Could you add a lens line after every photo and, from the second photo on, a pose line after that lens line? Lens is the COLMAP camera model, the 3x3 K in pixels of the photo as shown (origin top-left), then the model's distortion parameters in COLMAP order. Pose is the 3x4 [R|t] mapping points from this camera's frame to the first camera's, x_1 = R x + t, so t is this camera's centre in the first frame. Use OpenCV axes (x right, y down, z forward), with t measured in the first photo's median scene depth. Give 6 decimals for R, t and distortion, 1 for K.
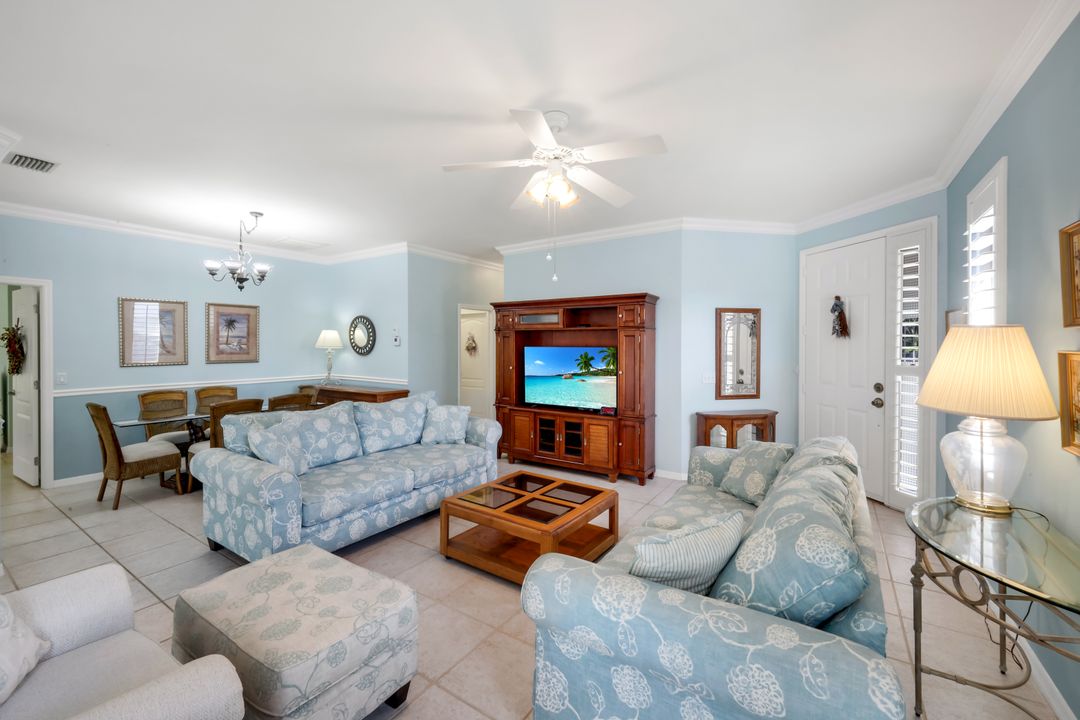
lens RADIAL K [[460.3, 0, 548.7], [0, 460.3, 352.2], [0, 0, 1]] dist [0.000352, 0.000390]
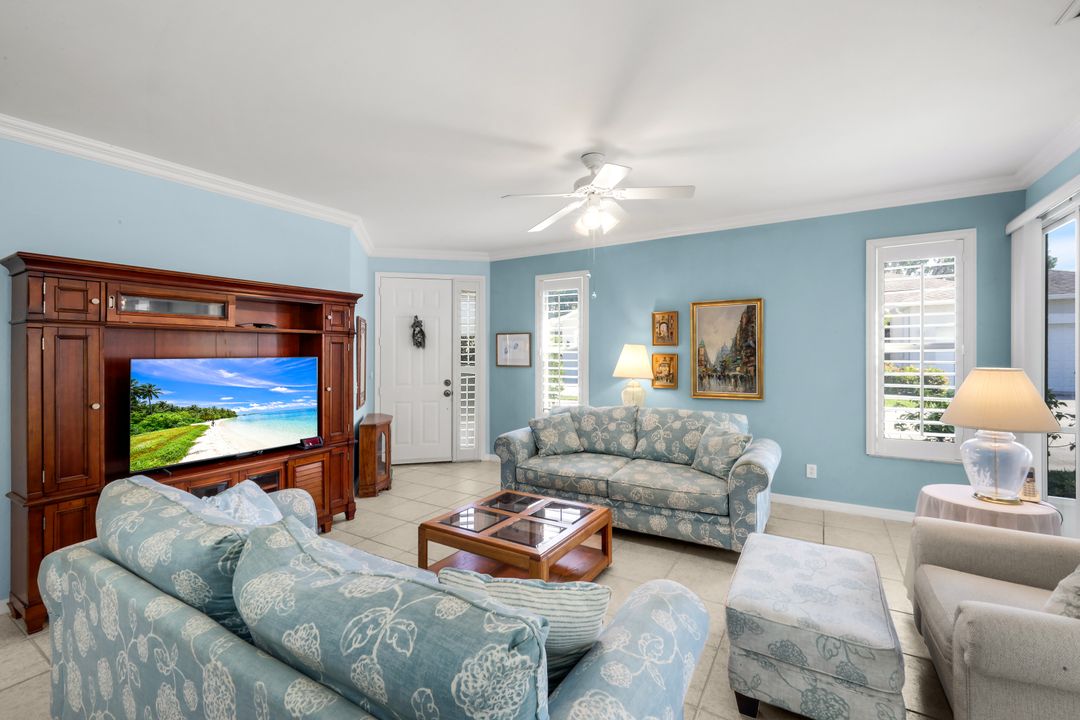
lens RADIAL K [[460.3, 0, 536.4], [0, 460.3, 353.2], [0, 0, 1]] dist [0.000352, 0.000390]
pose [[-0.034182, -0.002864, 0.999412, -0.585860], [0.022058, 0.999750, 0.003620, -0.011486], [-0.999172, 0.022168, -0.034110, 0.610329]]
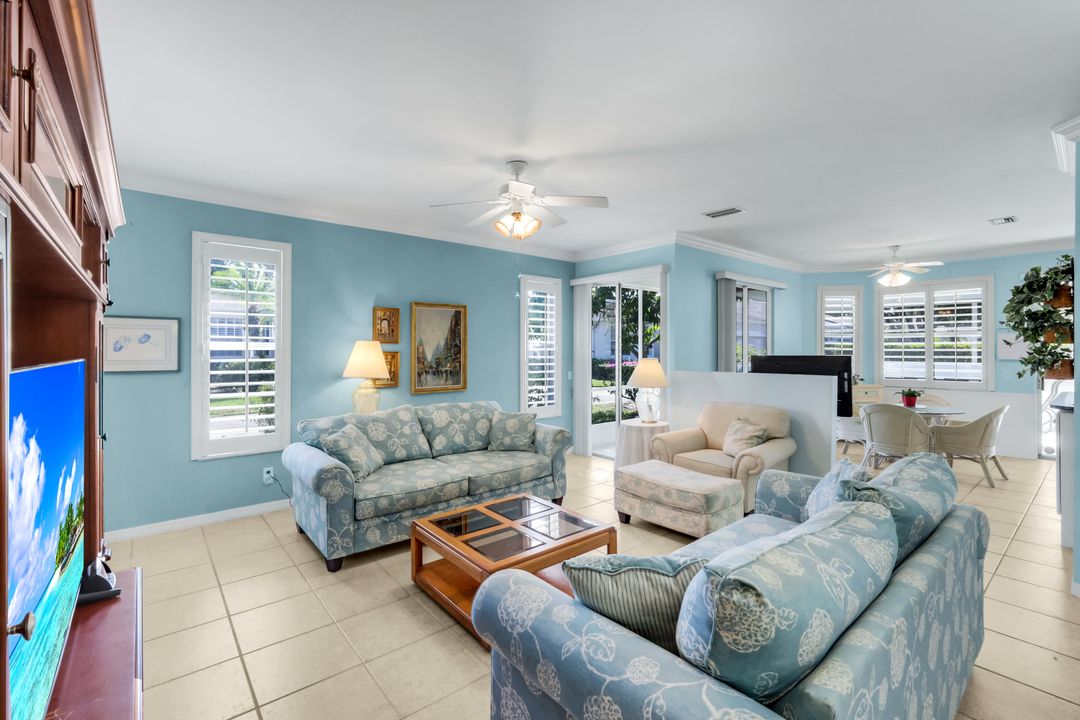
lens RADIAL K [[478.9, 0, 533.6], [0, 478.9, 348.7], [0, 0, 1]] dist [0.003991, 0.000146]
pose [[-0.958987, -0.000239, 0.283449, -0.204293], [0.003982, 0.999890, 0.014317, -0.019208], [-0.283421, 0.014858, -0.958881, 1.131991]]
